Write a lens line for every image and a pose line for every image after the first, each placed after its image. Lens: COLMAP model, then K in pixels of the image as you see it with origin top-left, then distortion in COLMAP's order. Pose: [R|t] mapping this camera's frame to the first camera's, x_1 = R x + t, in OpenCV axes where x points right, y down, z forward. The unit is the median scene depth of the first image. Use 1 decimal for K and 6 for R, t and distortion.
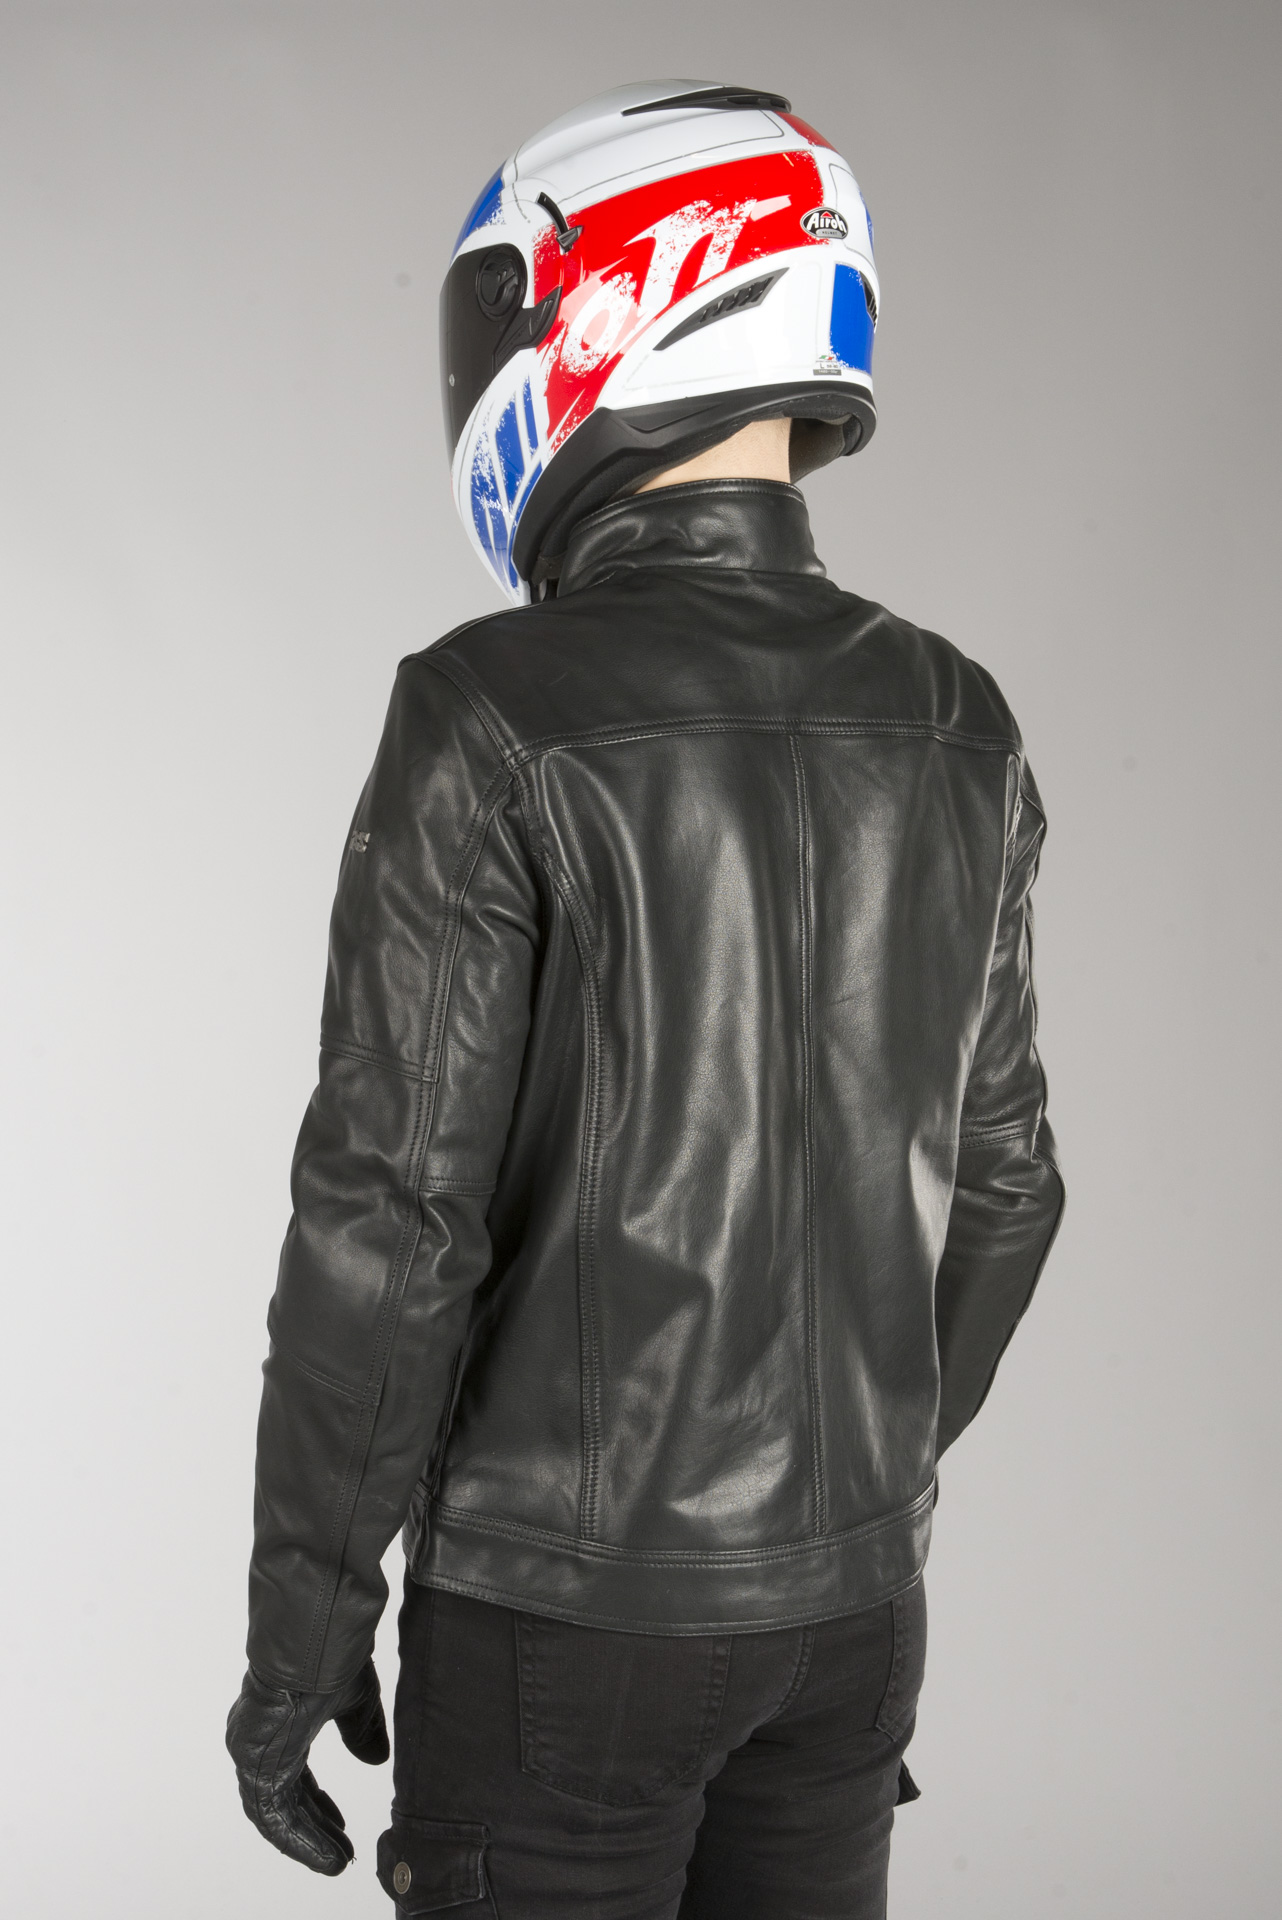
lens RADIAL K [[2350.6, 0, 638.7], [0, 2350.6, 964.4], [0, 0, 1]] dist [-0.137359, 1.531488]
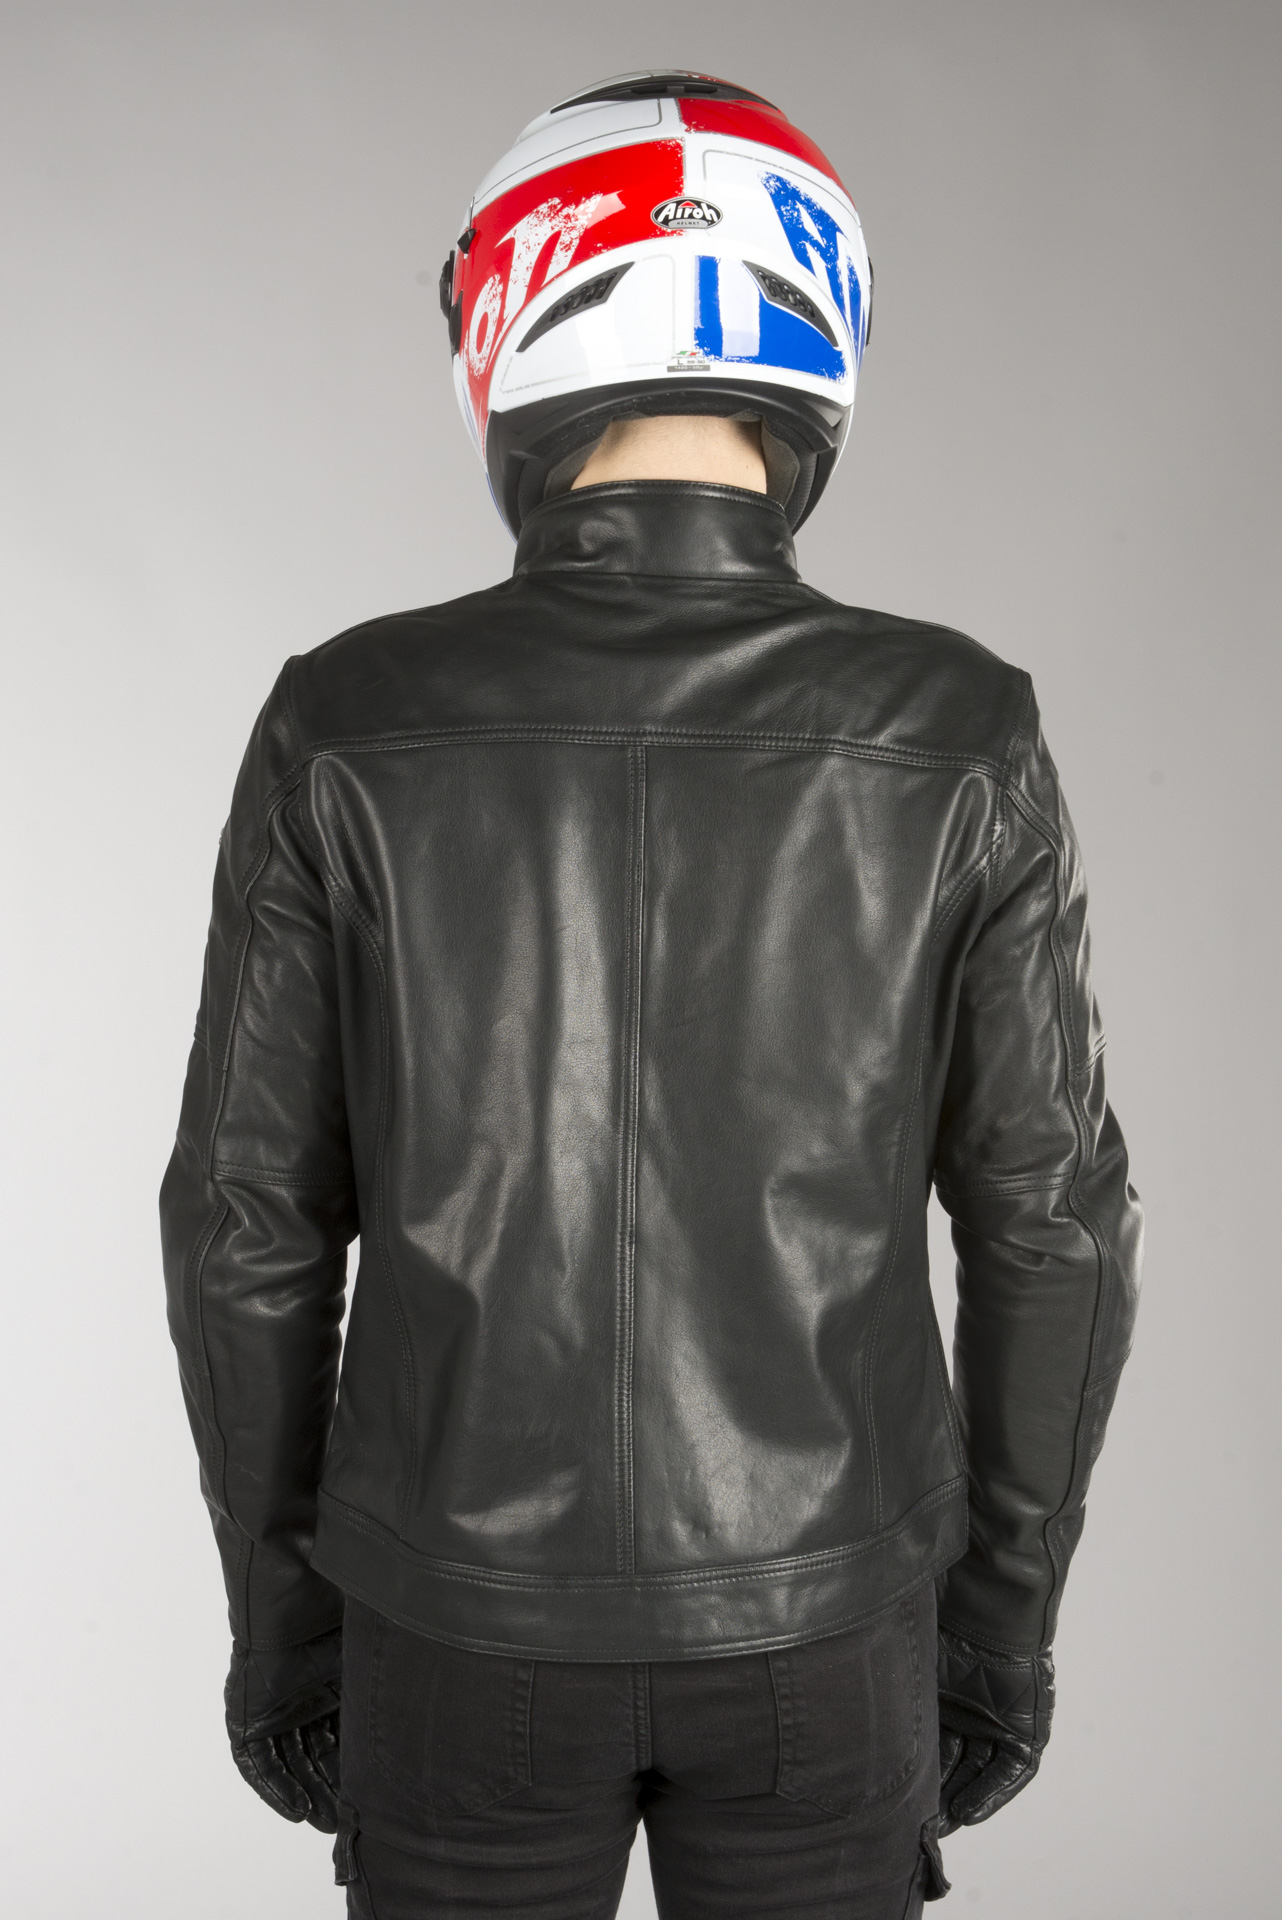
lens RADIAL K [[2384.3, 0, 641.0], [0, 2384.3, 960.0], [0, 0, 1]] dist [0.016741, 0.783413]
pose [[0.915312, 0.063565, -0.397697, 0.474549], [-0.063676, 0.997887, 0.012942, -0.022572], [0.397679, 0.013478, 0.917425, 0.098066]]
